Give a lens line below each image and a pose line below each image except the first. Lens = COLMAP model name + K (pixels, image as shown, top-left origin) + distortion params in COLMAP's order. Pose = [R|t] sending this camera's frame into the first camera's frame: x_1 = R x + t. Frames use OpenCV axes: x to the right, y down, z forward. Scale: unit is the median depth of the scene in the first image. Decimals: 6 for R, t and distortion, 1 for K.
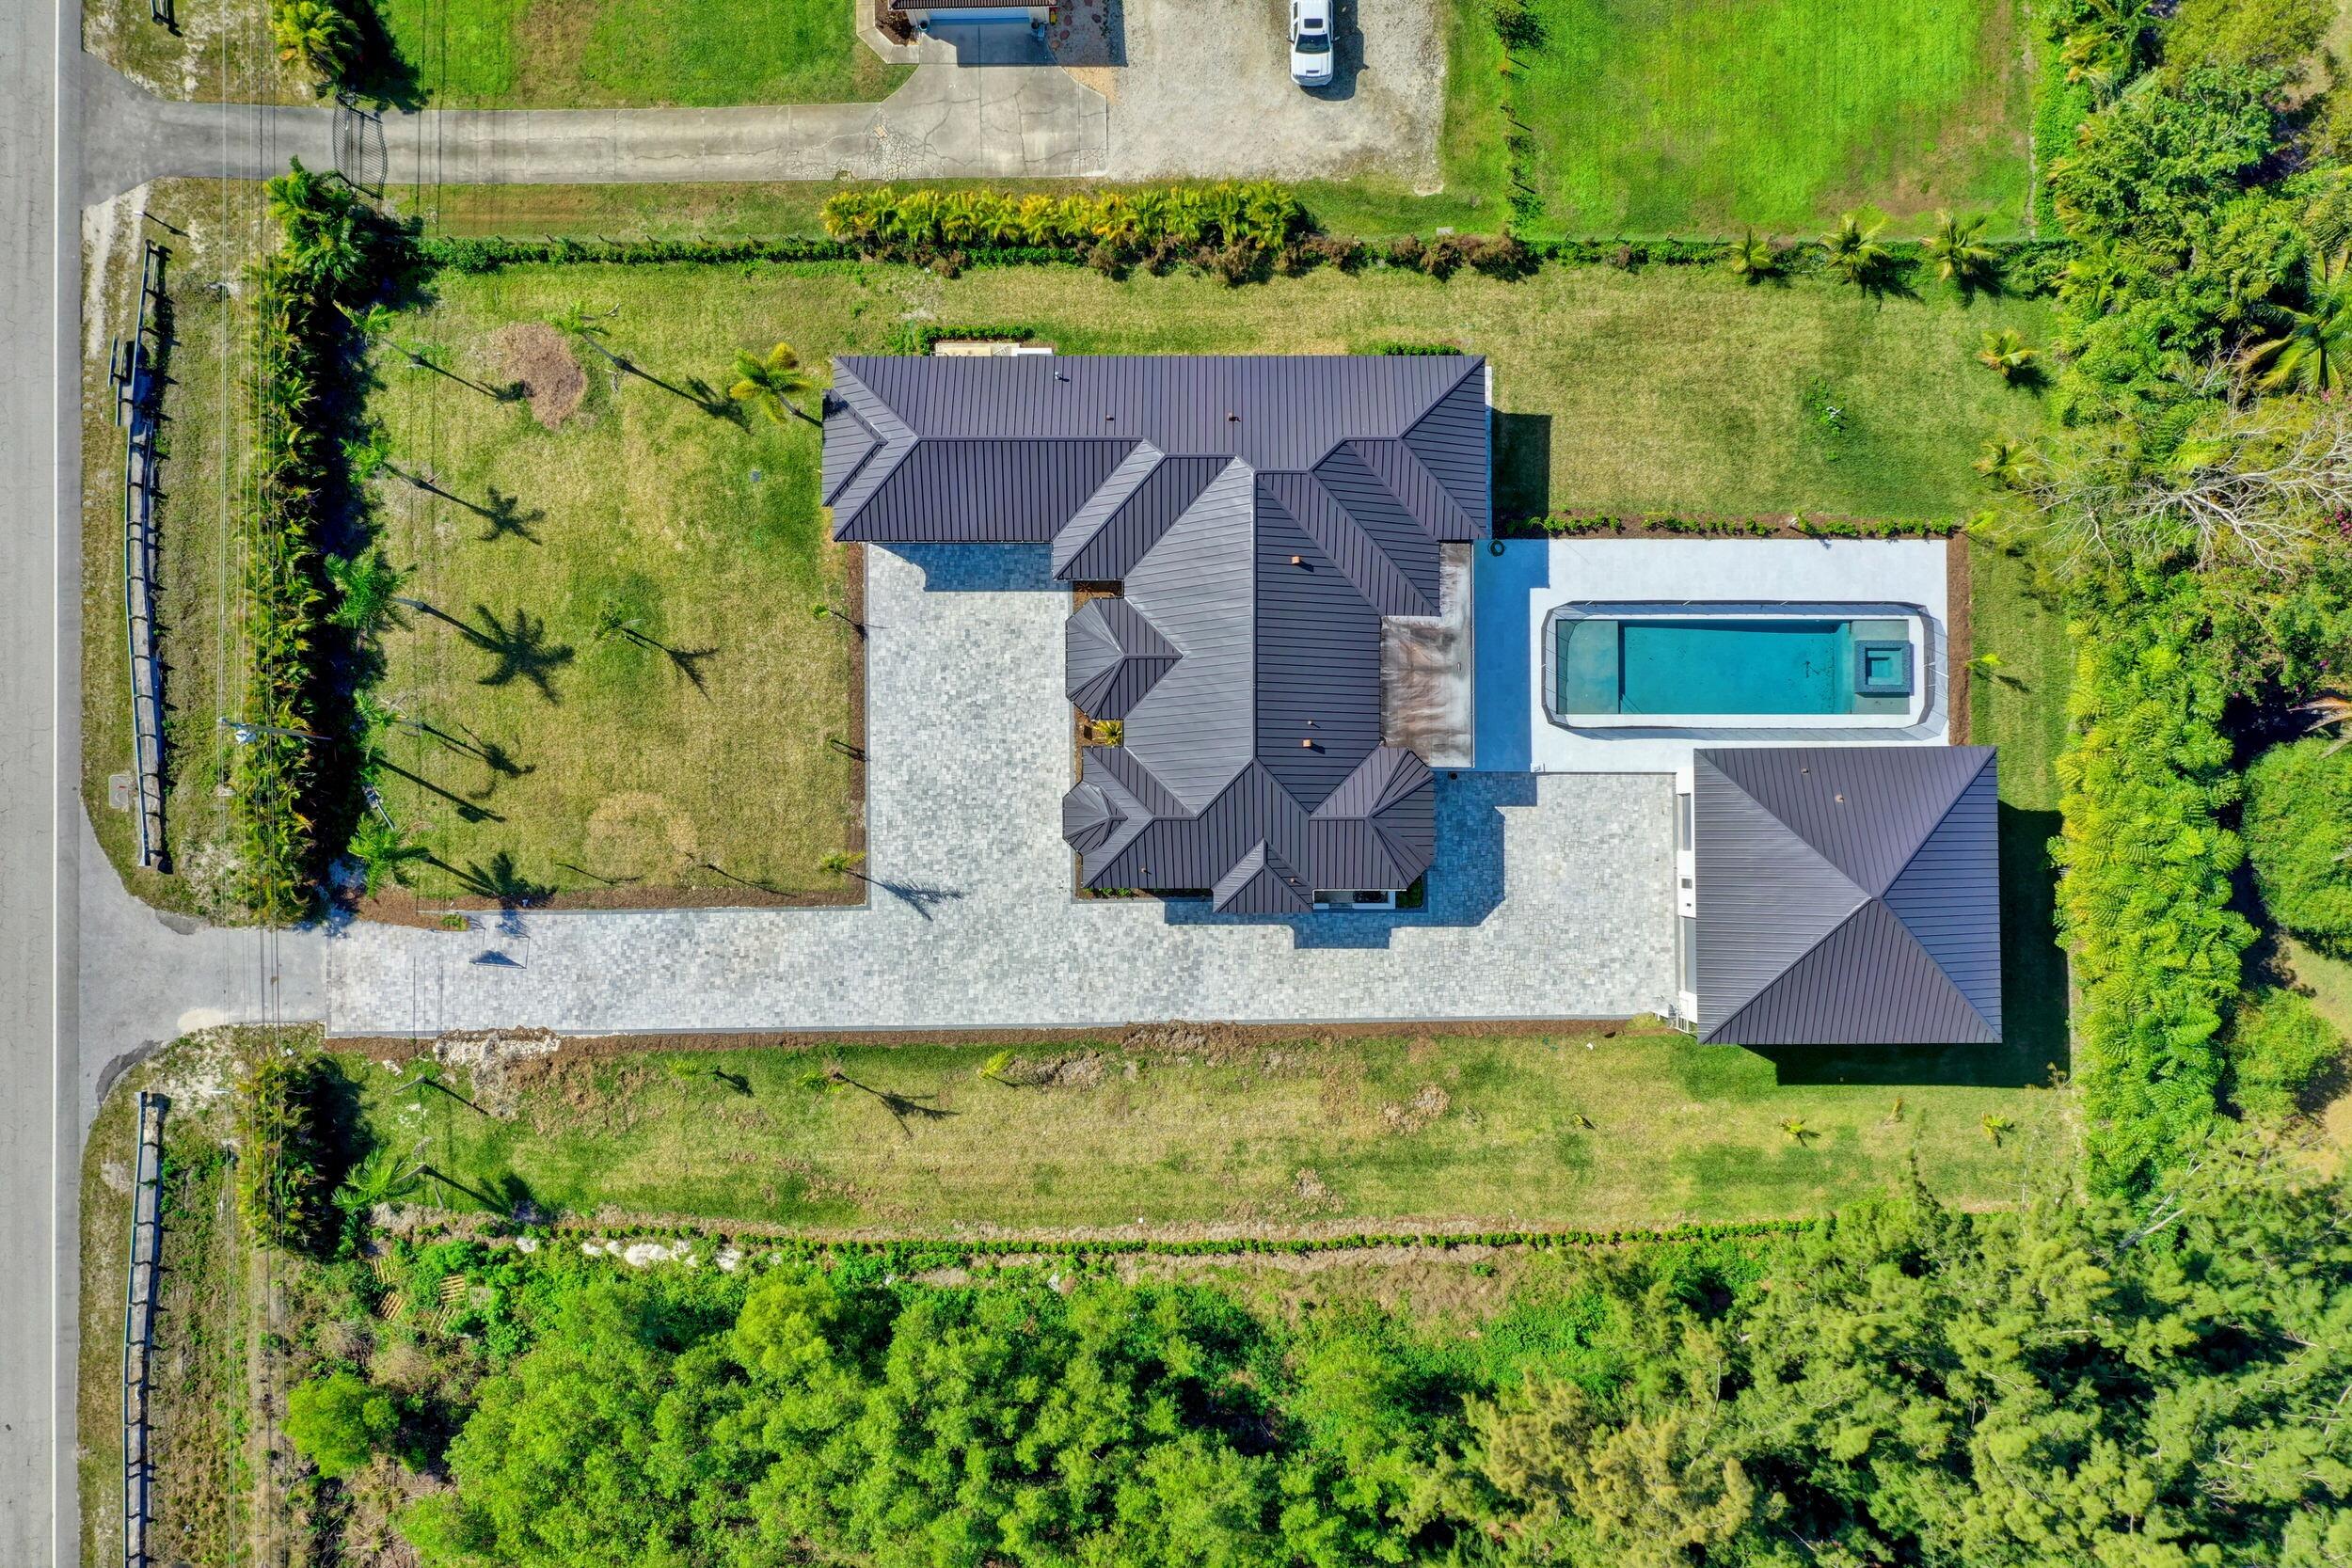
lens RADIAL K [[1849.8, 0, 1176.0], [0, 1849.8, 784.0], [0, 0, 1]] dist [0.016227, 0.007222]
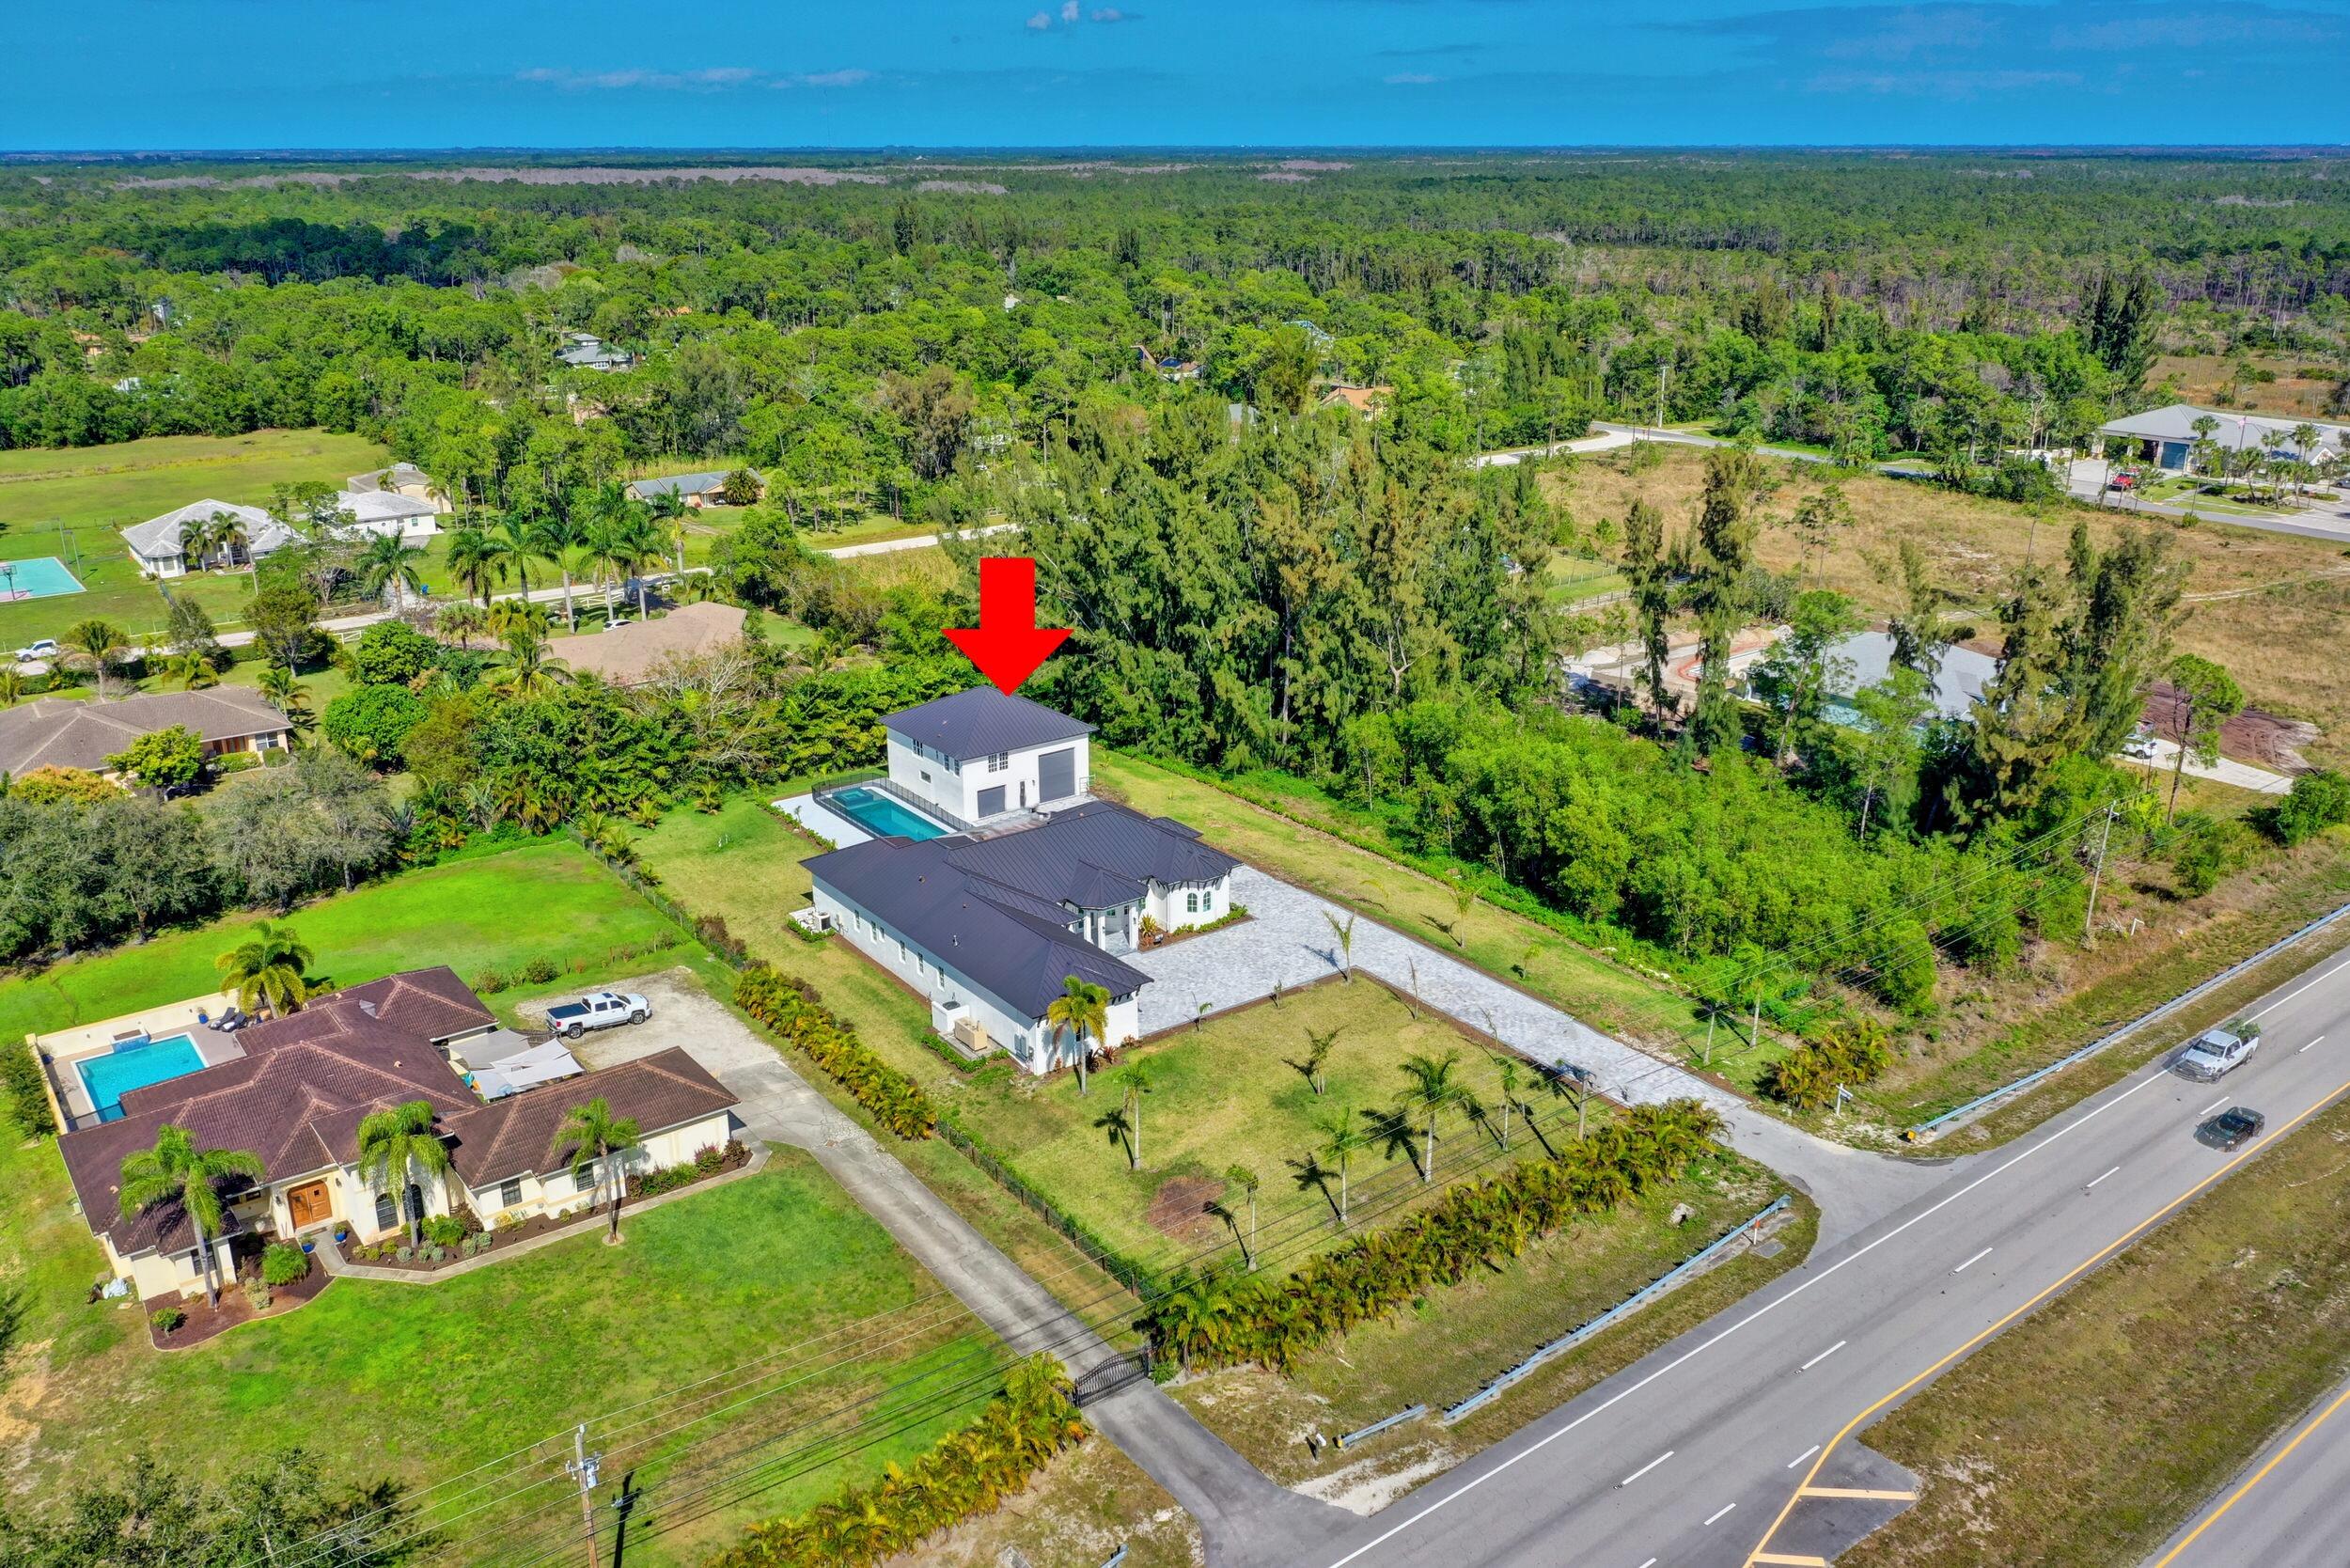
lens RADIAL K [[1853.4, 0, 1177.4], [0, 1853.4, 754.0], [0, 0, 1]] dist [0.000560, 0.000045]
pose [[-0.598129, -0.233261, 0.766701, -1.090189], [0.801339, -0.162336, 0.575762, -0.793291], [-0.009840, 0.958768, 0.284019, 0.463294]]
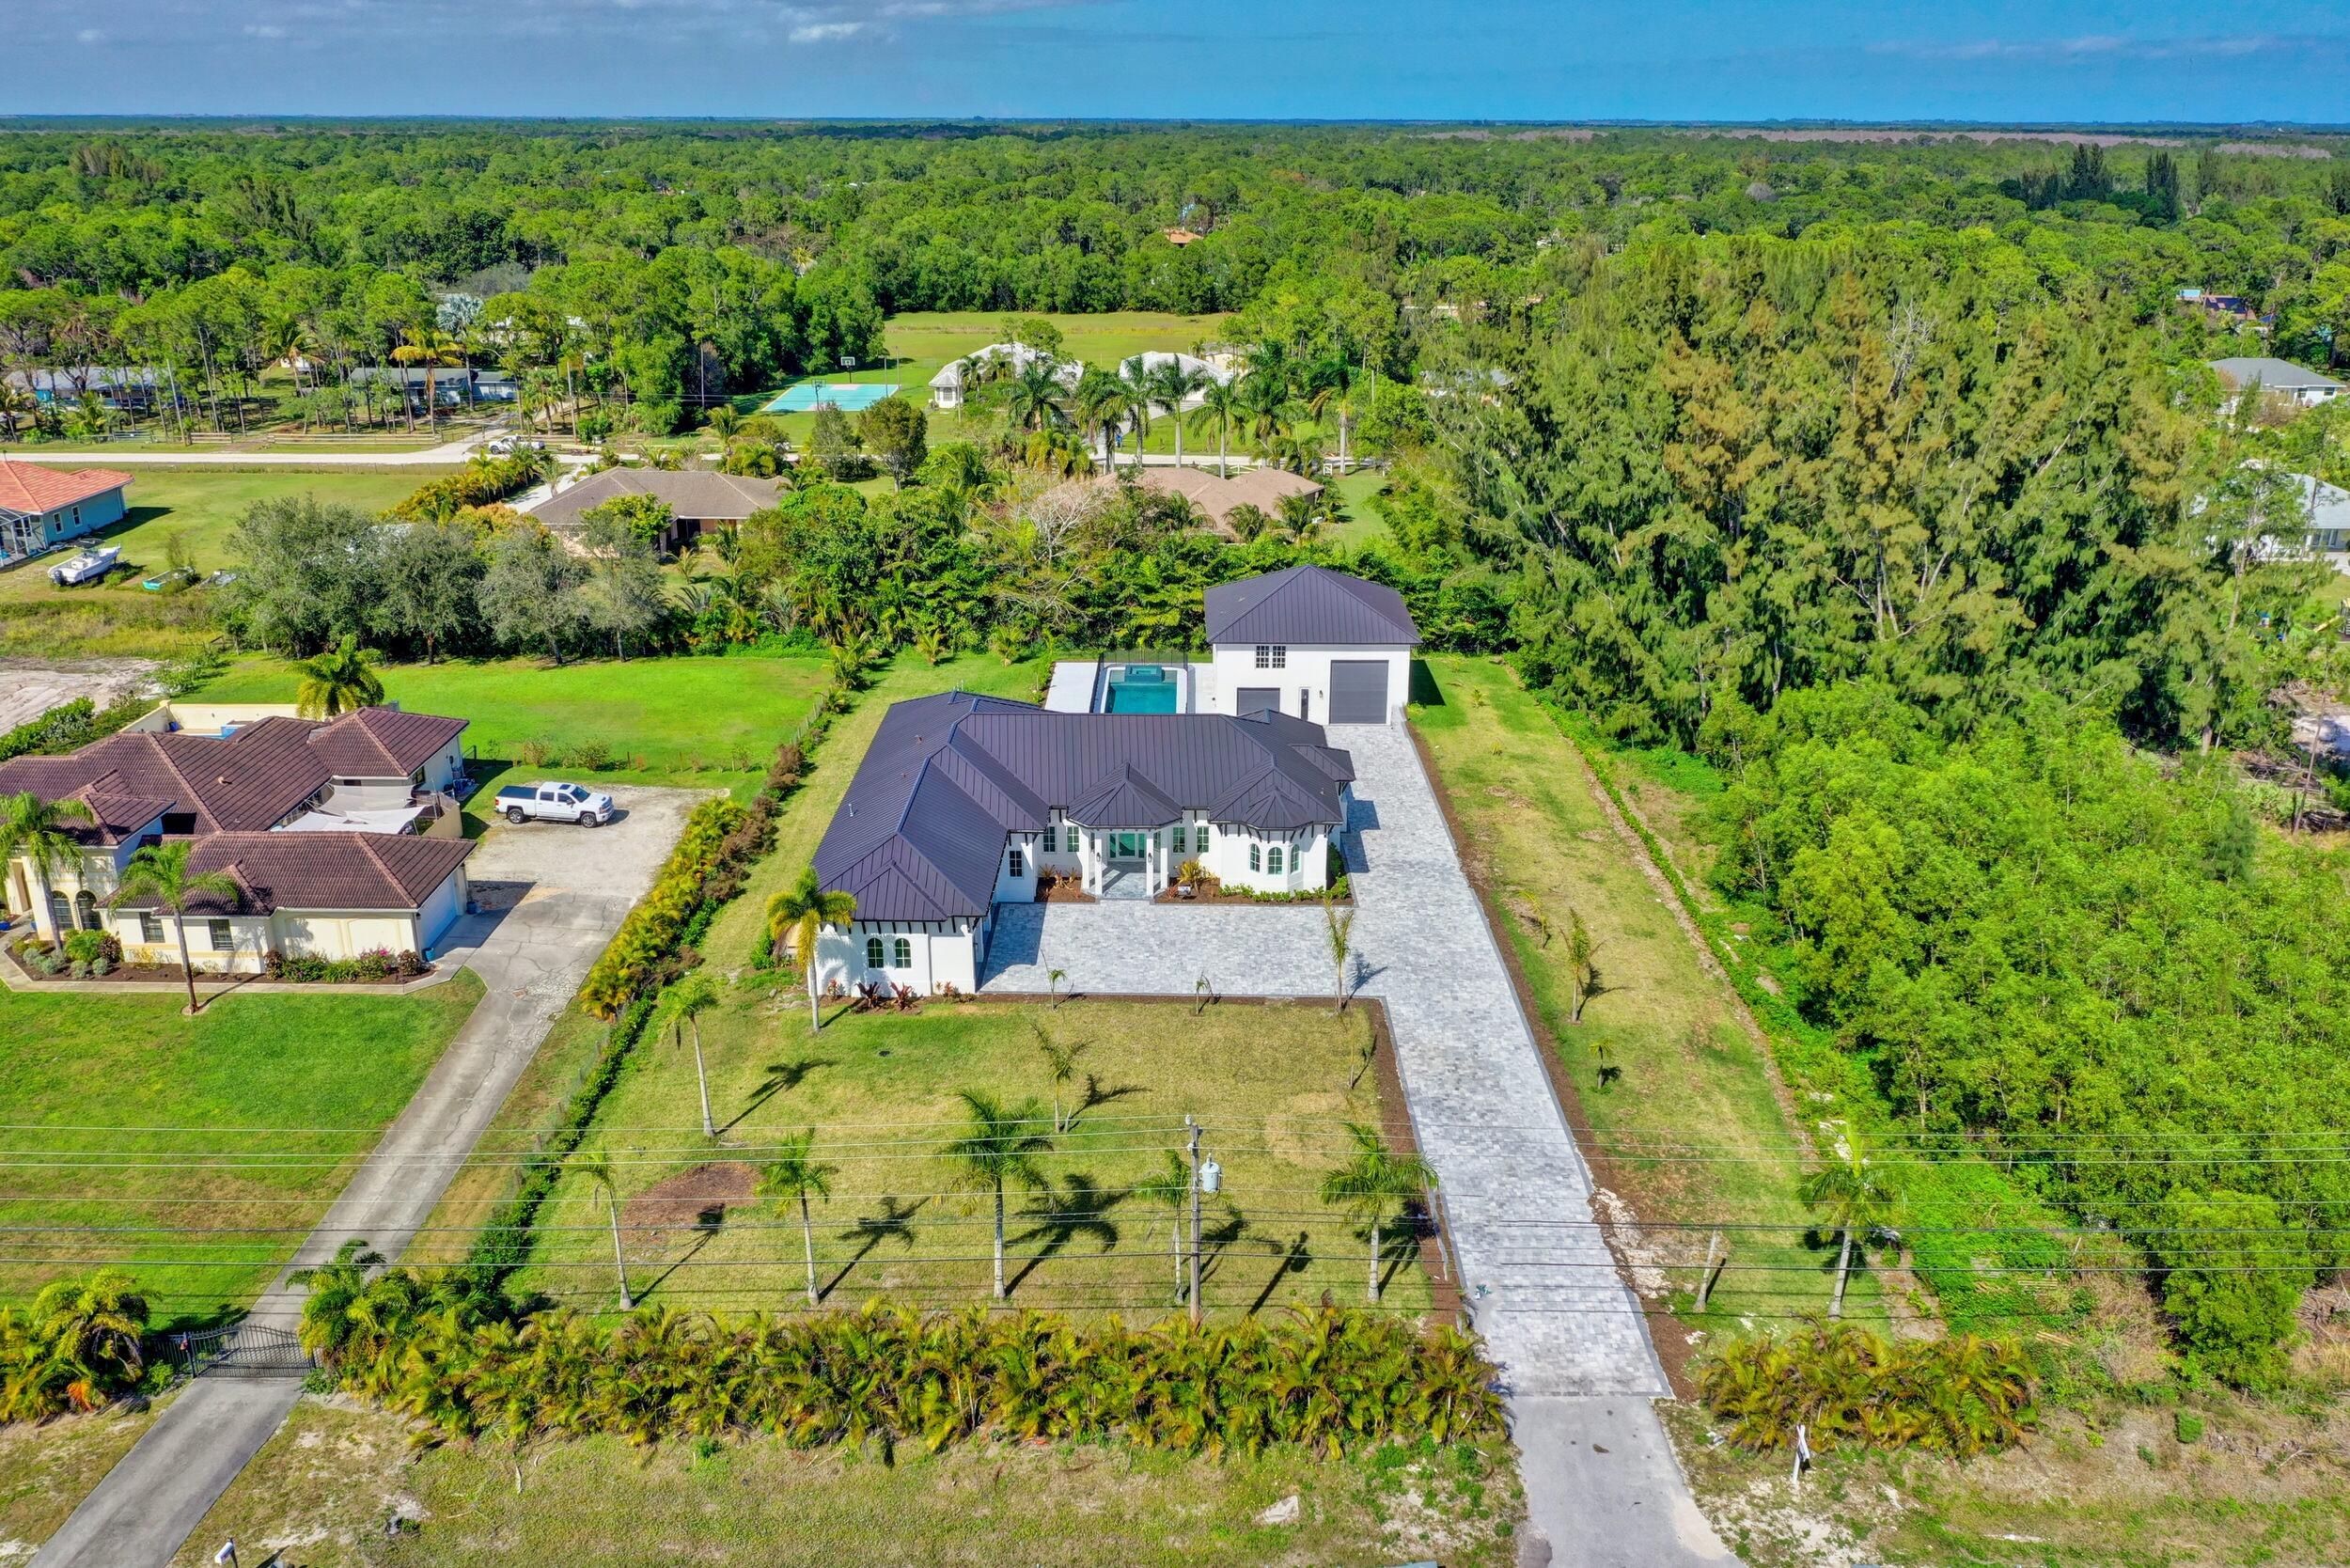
lens RADIAL K [[1883.2, 0, 1175.0], [0, 1883.2, 784.0], [0, 0, 1]] dist [0.011834, -0.000062]
pose [[0.007226, -0.318317, 0.947957, -1.000254], [0.999528, 0.030597, 0.002655, -0.039701], [-0.029850, 0.947490, 0.318388, 0.609638]]
